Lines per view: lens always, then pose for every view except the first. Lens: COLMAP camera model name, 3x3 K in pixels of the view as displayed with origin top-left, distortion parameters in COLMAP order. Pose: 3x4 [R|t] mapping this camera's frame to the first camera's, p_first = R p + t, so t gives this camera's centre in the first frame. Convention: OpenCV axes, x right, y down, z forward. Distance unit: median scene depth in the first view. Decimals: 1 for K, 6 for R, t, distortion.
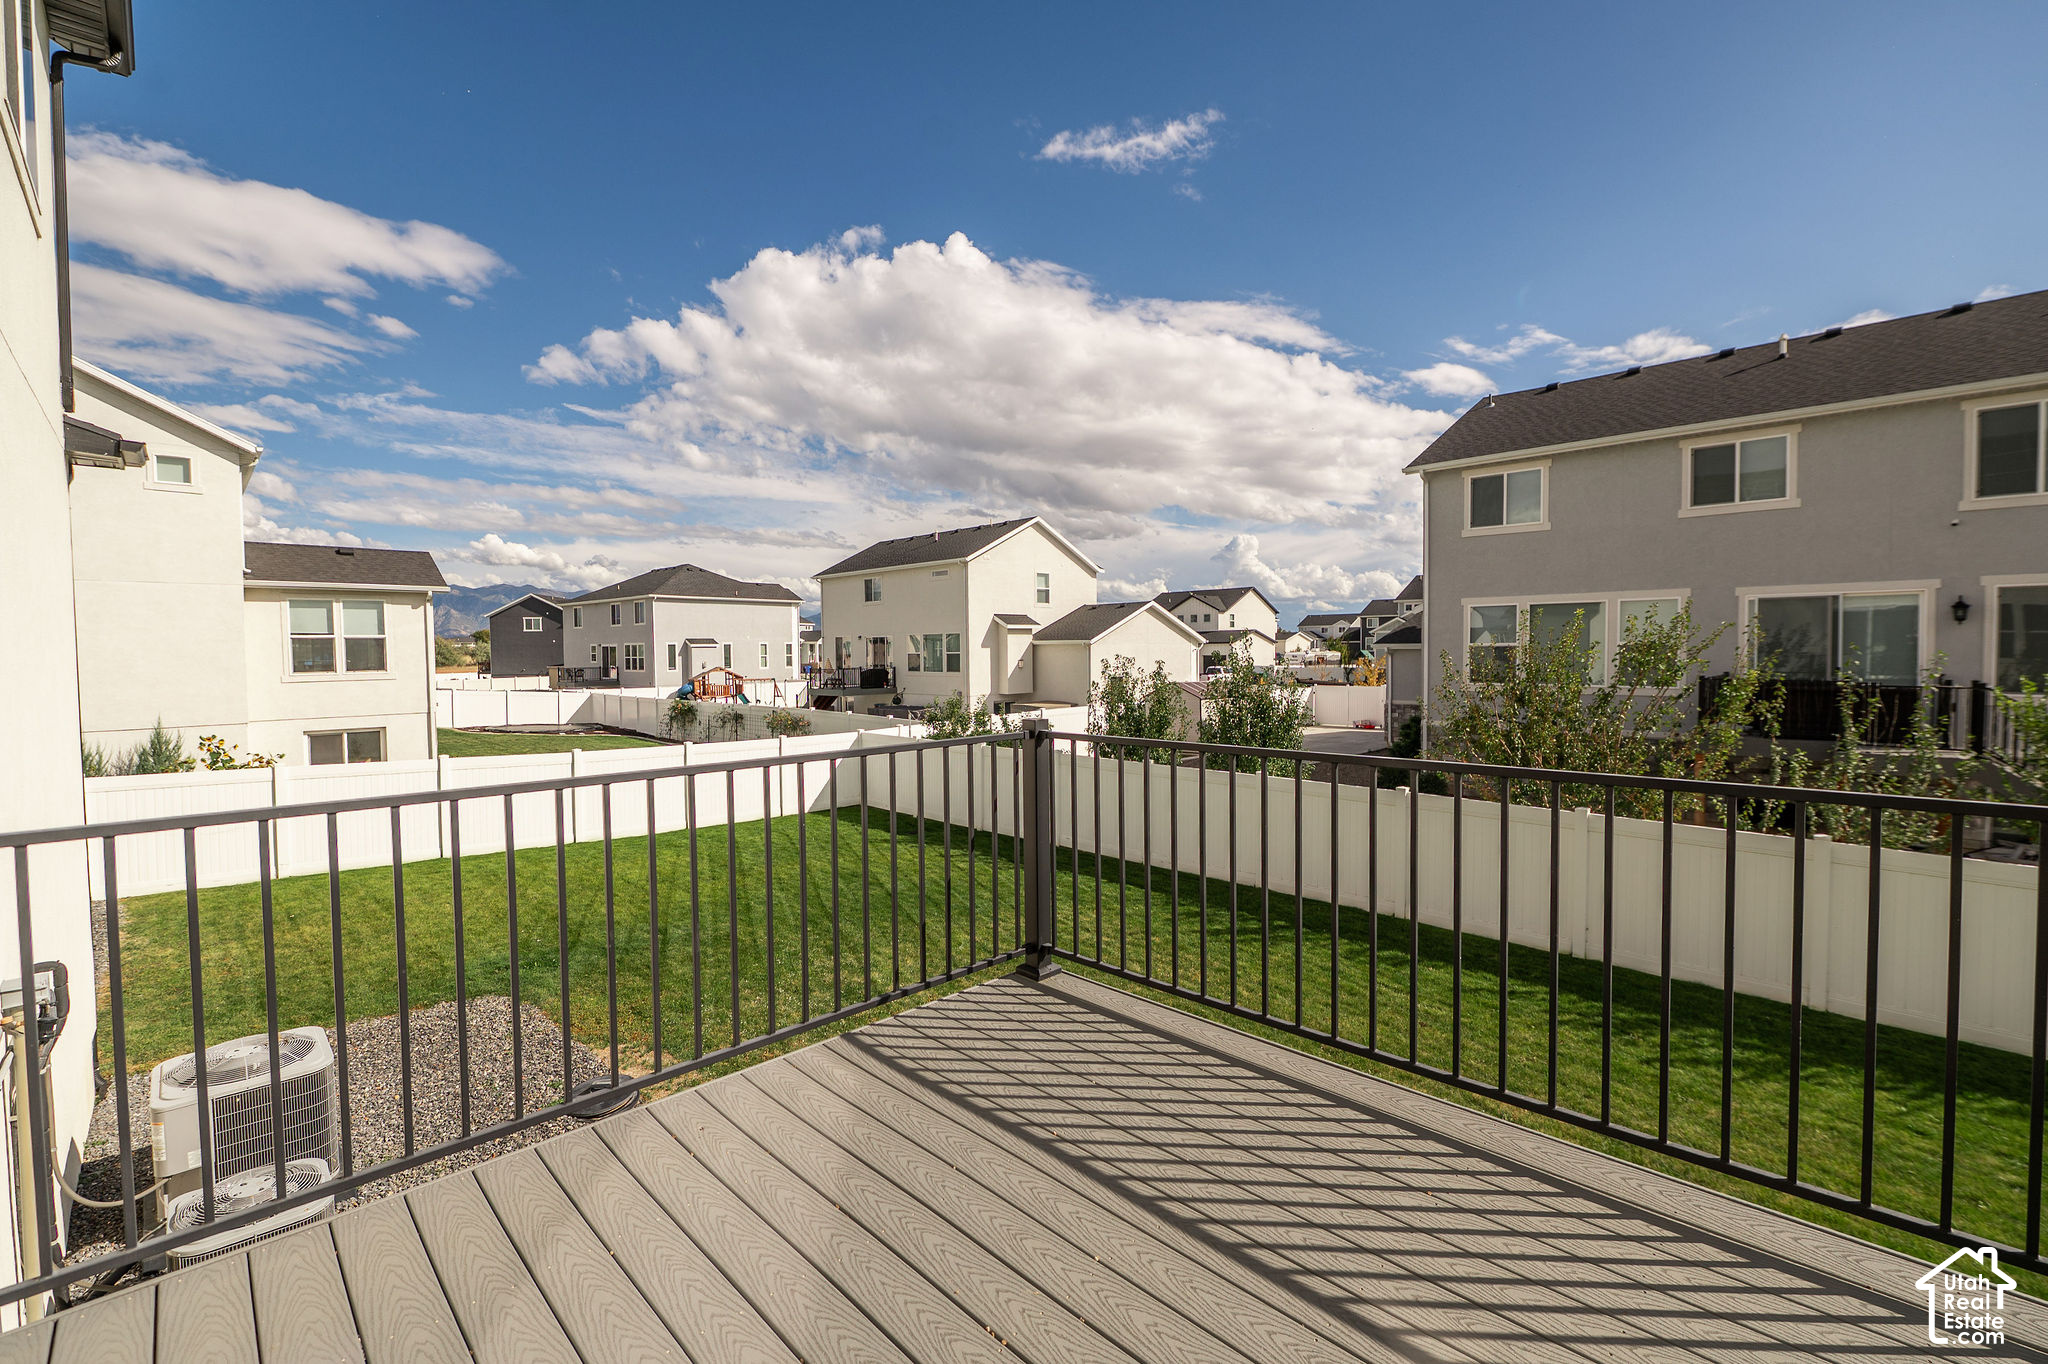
lens RADIAL K [[863.6, 0, 1024.0], [0, 863.6, 682.0], [0, 0, 1]] dist [-0.001314, -0.000246]
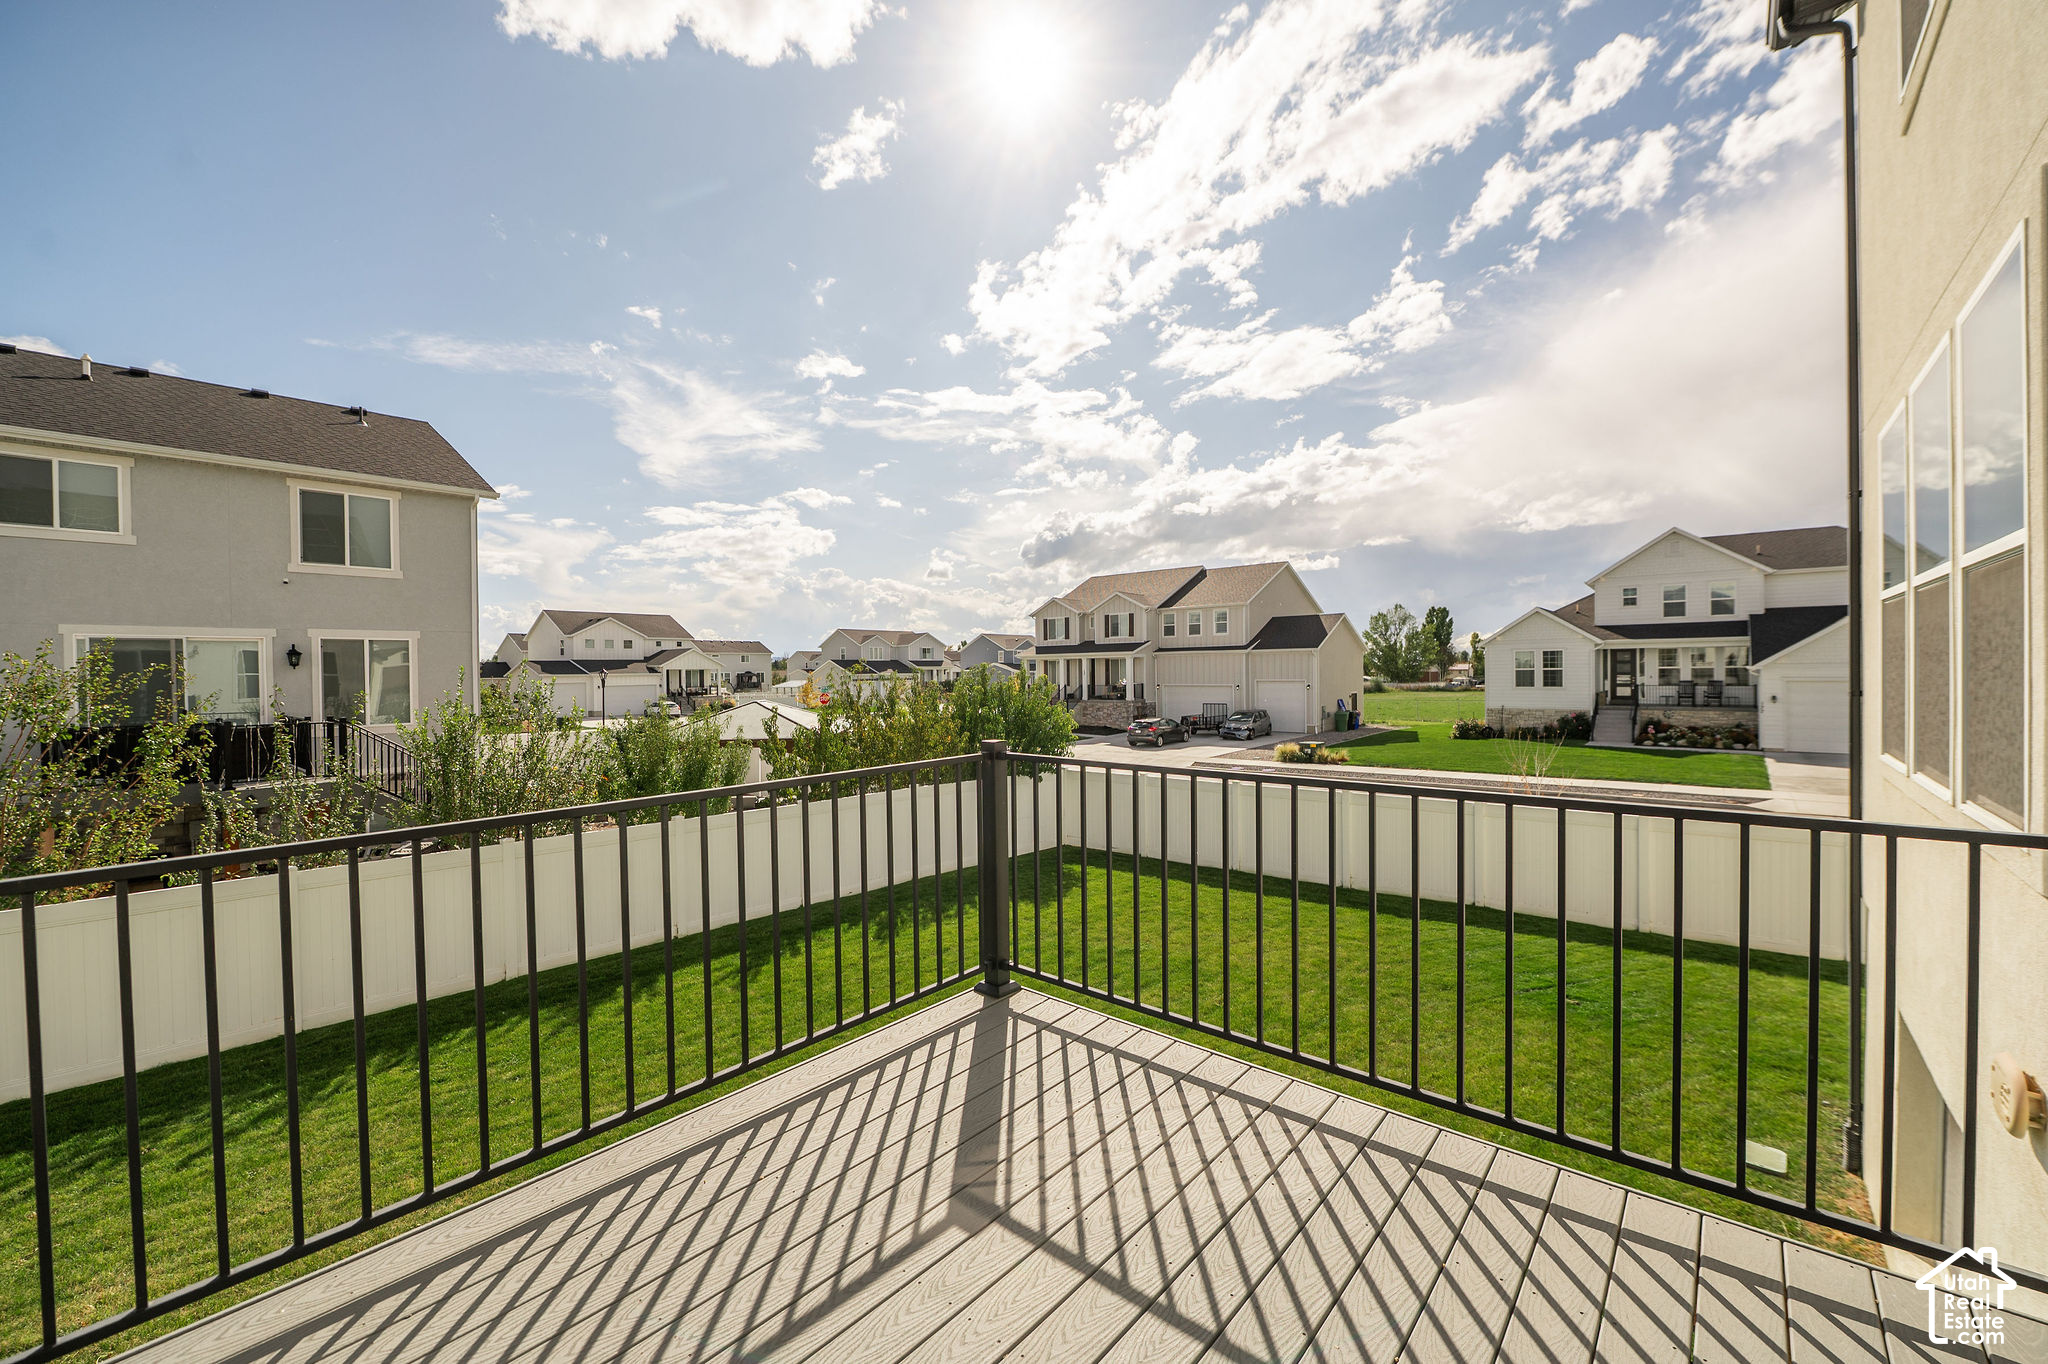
lens RADIAL K [[816.2, 0, 1022.7], [0, 816.2, 690.7], [0, 0, 1]] dist [-0.000313, -0.000043]
pose [[-0.055455, -0.014410, 0.998357, -0.504783], [0.053273, 0.998429, 0.017371, -0.030968], [-0.997039, 0.054149, -0.054600, 0.585800]]
